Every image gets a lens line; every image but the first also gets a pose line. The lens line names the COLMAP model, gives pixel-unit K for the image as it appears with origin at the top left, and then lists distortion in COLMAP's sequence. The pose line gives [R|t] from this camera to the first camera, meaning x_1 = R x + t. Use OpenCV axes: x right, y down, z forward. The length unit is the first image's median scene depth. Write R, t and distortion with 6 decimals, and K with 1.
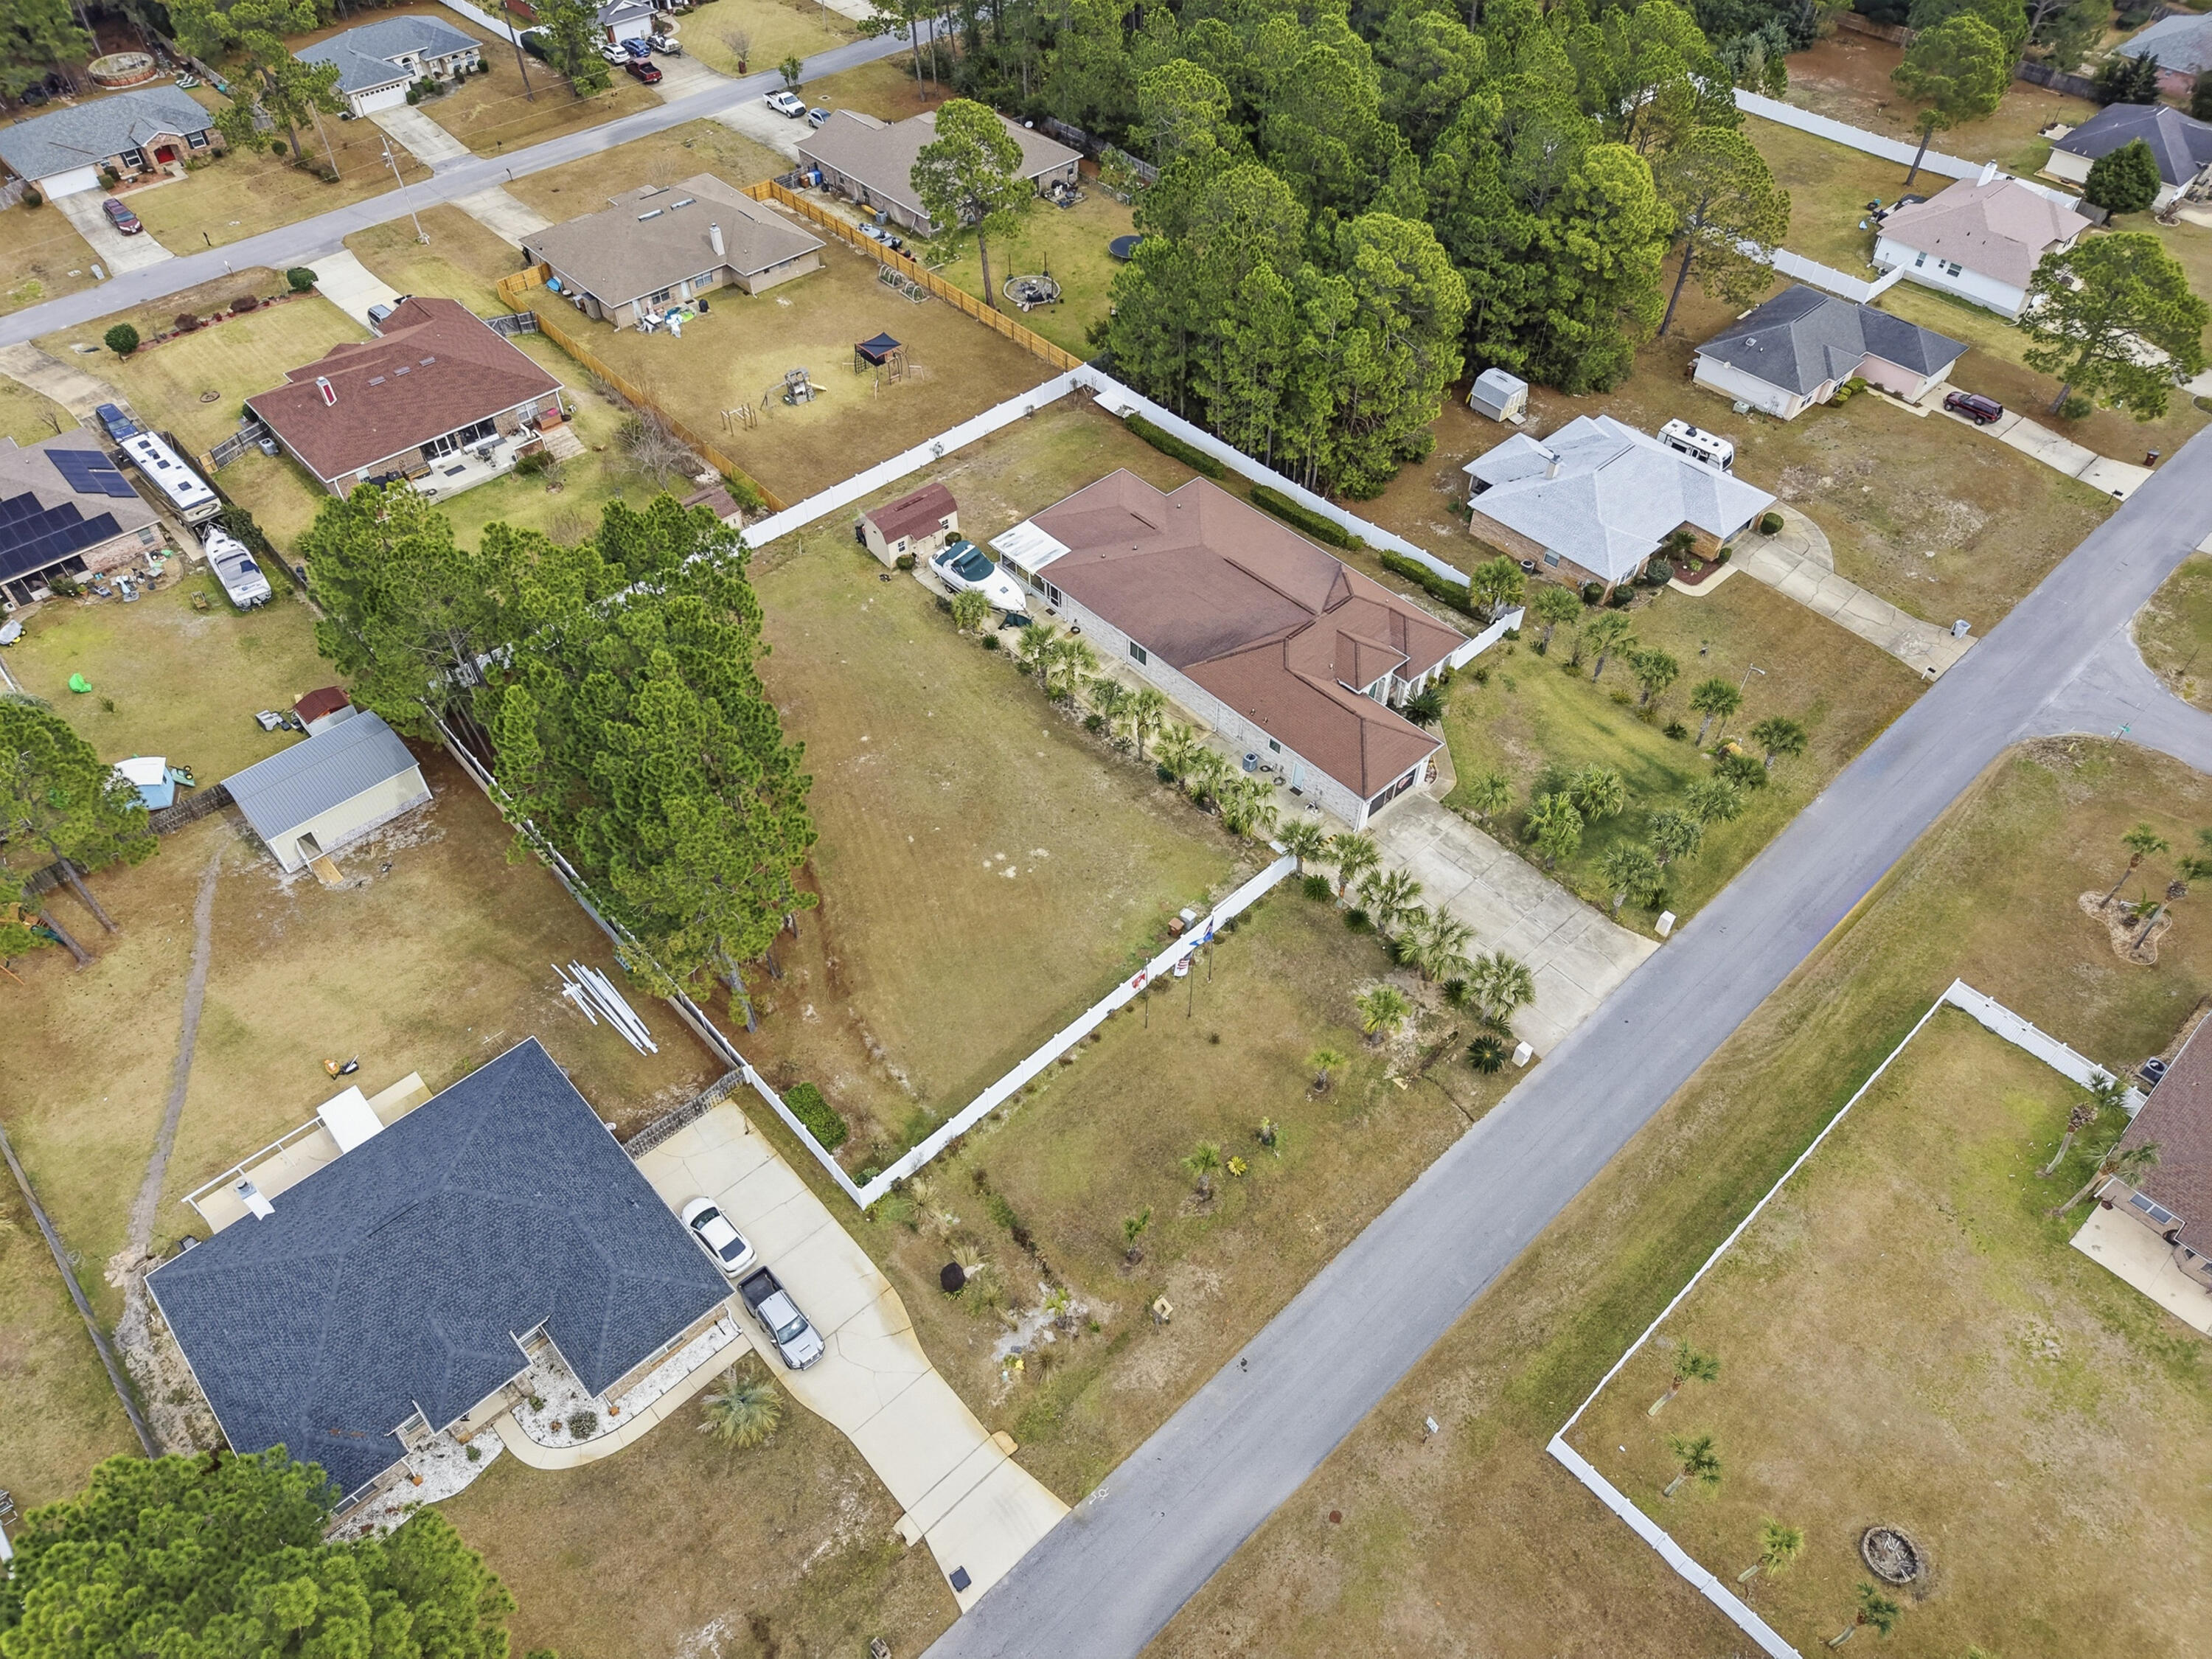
lens RADIAL K [[1564.1, 0, 1106.0], [0, 1564.1, 829.5], [0, 0, 1]] dist [0.023033, -0.032864]
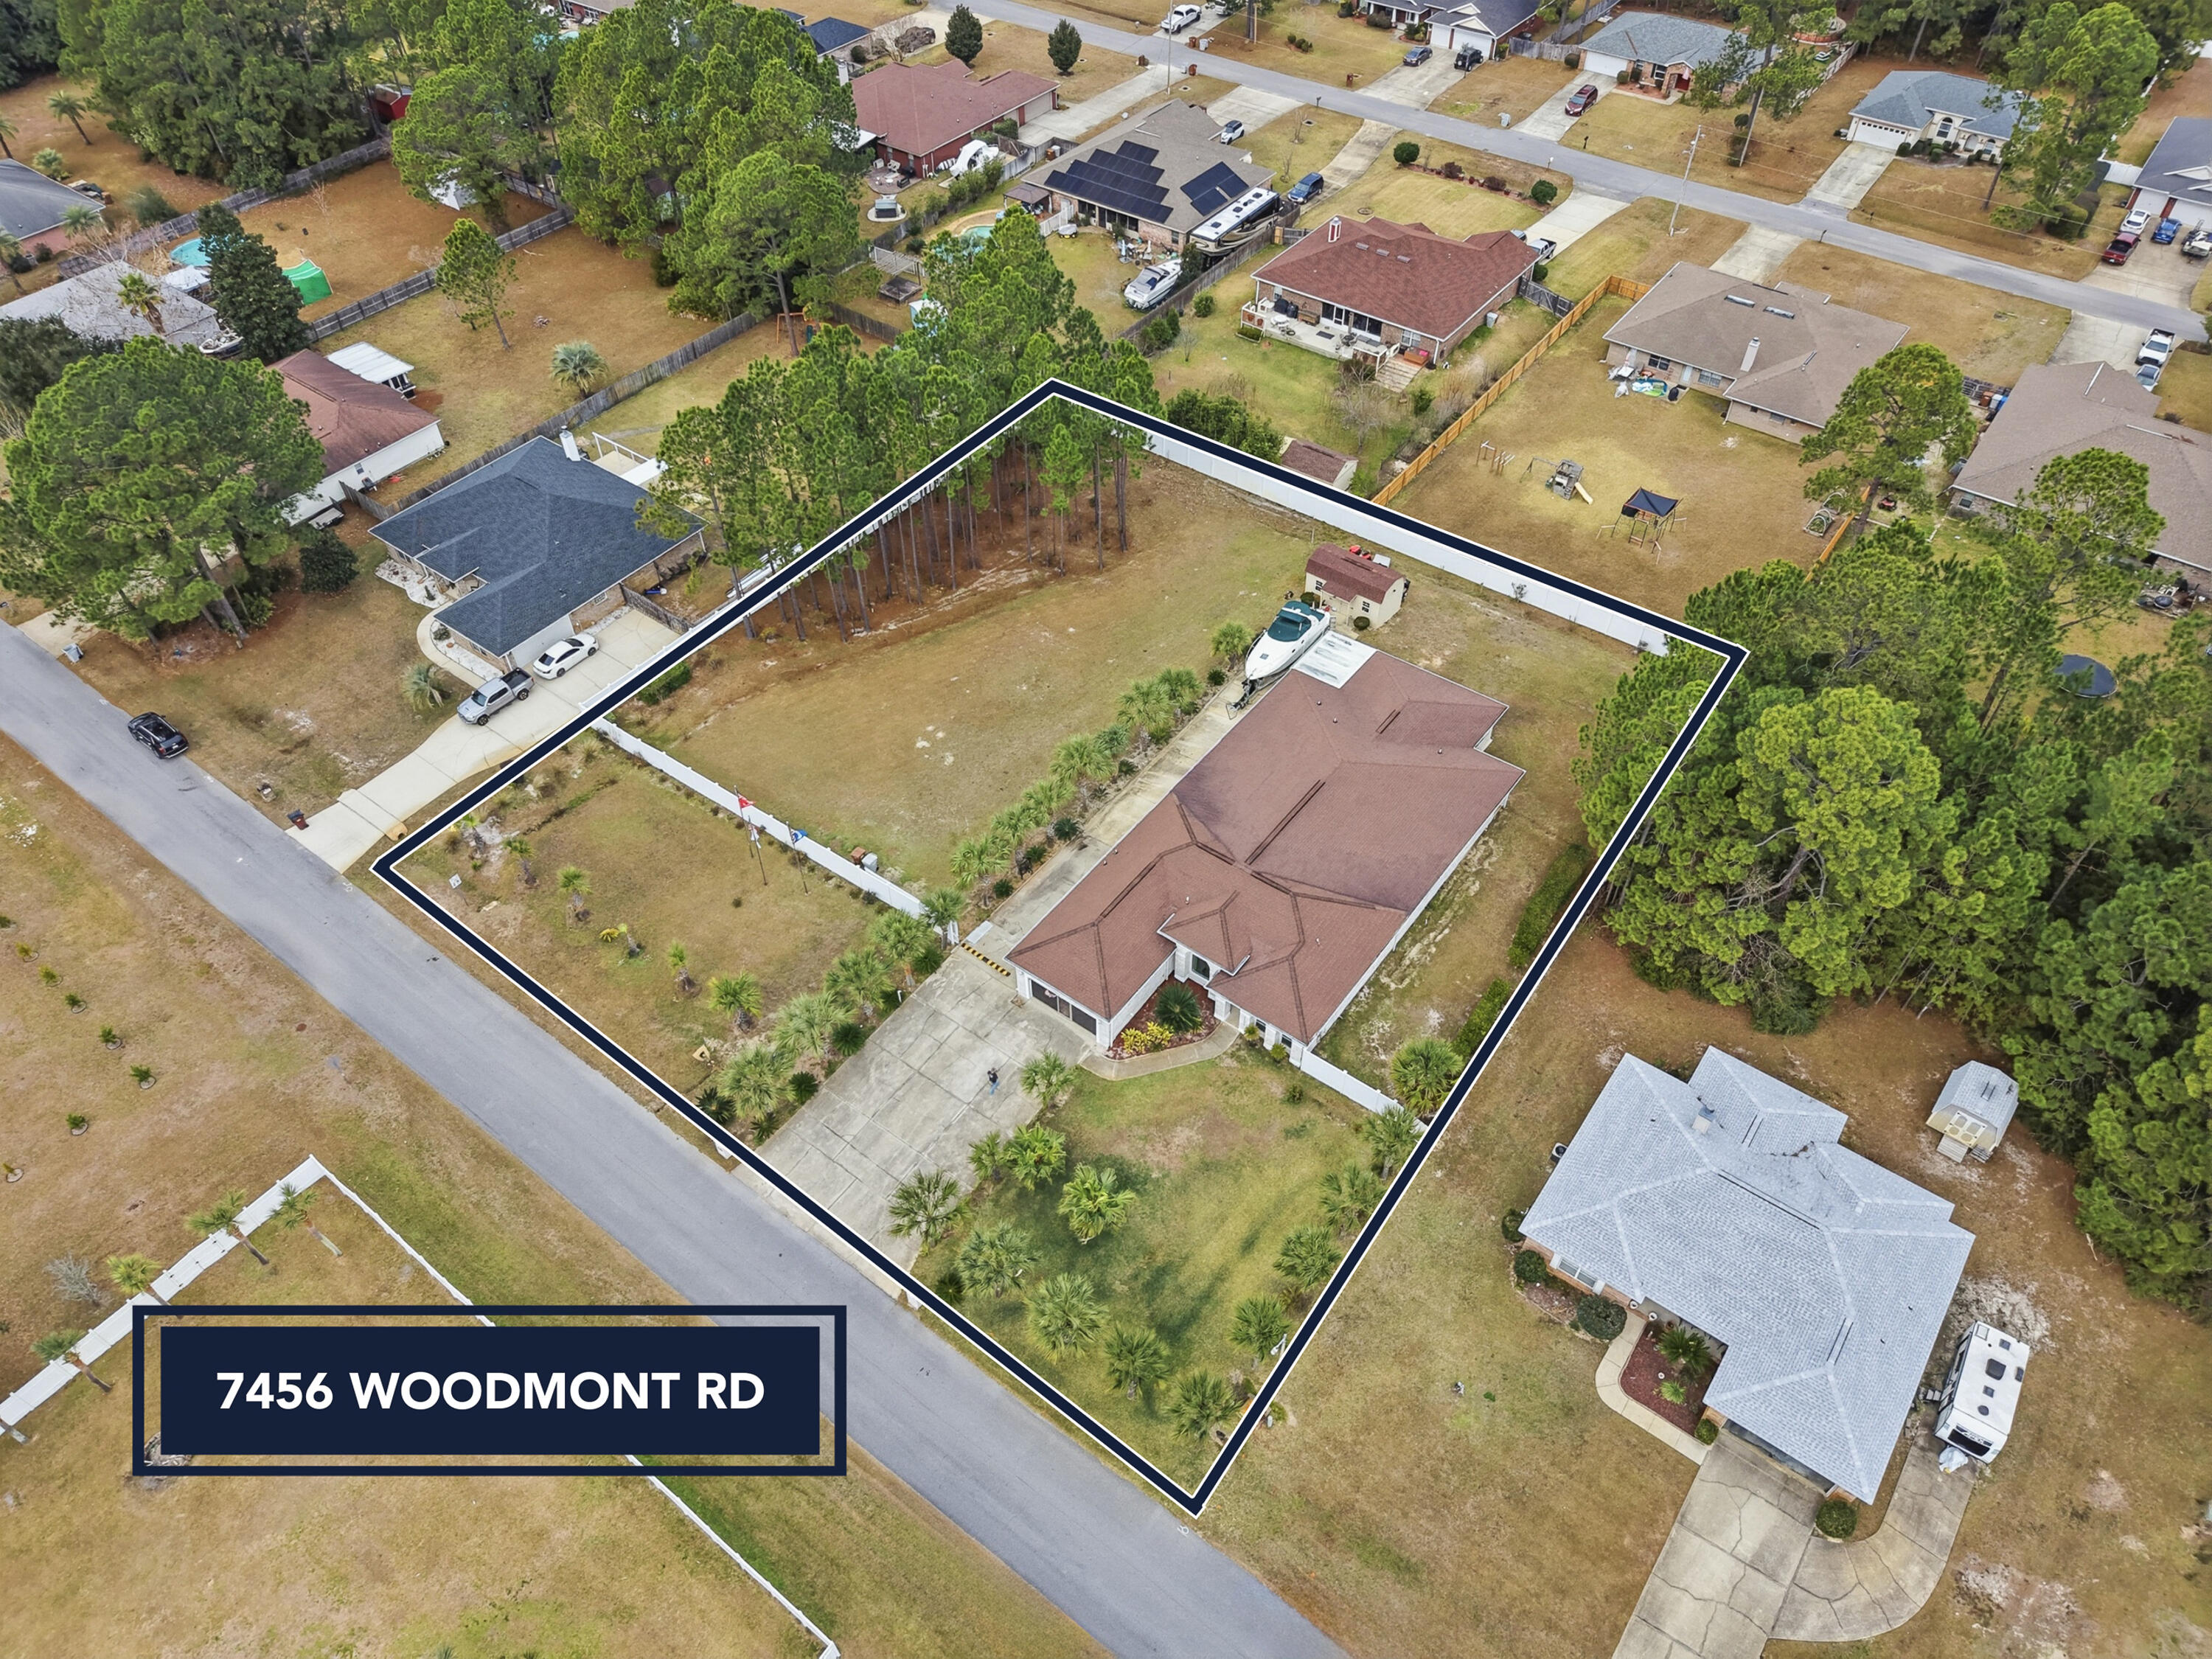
lens RADIAL K [[1486.6, 0, 1098.7], [0, 1486.6, 826.0], [0, 0, 1]] dist [0.005970, -0.003524]
pose [[0.162130, 0.717507, -0.677420, 0.558963], [-0.705274, 0.564399, 0.429001, -0.375582], [0.690146, 0.408213, 0.597545, 0.375398]]
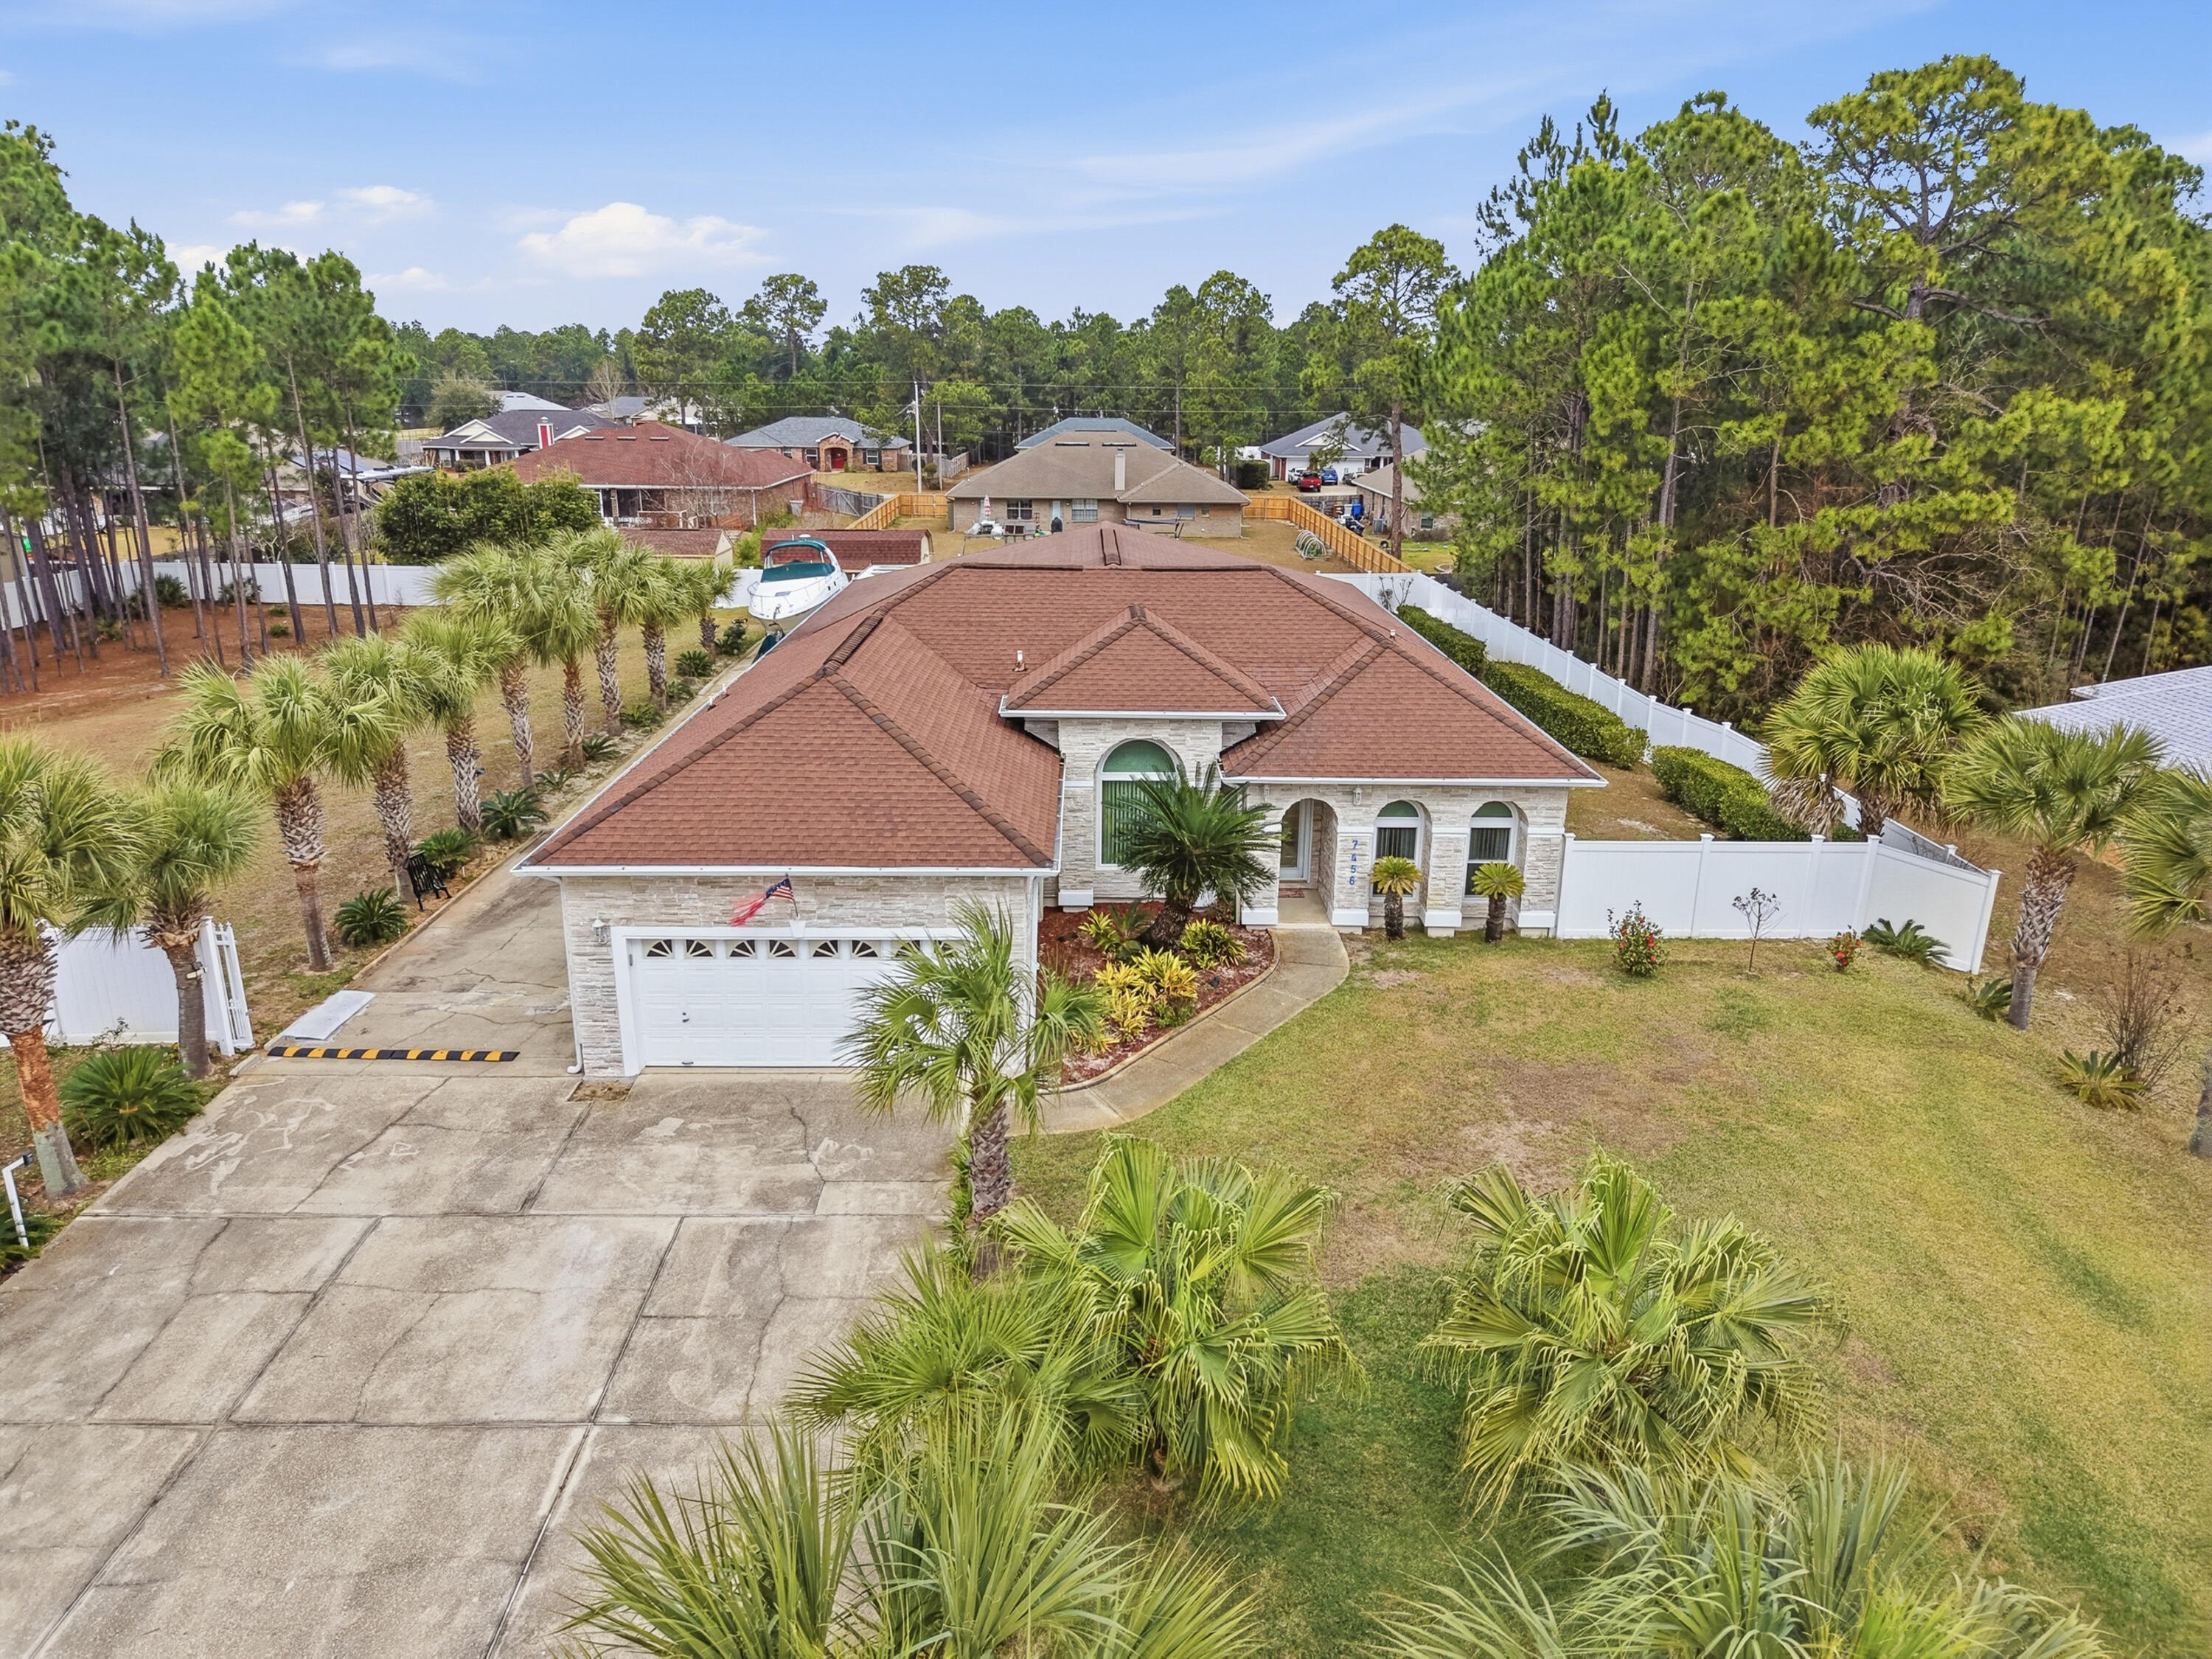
lens RADIAL K [[1486.6, 0, 1098.7], [0, 1486.6, 826.0], [0, 0, 1]] dist [0.005970, -0.003524]
pose [[0.733035, 0.190607, -0.652939, 0.288430], [-0.496947, 0.805526, -0.322757, 0.003623], [0.464439, 0.561068, 0.685200, 0.692585]]
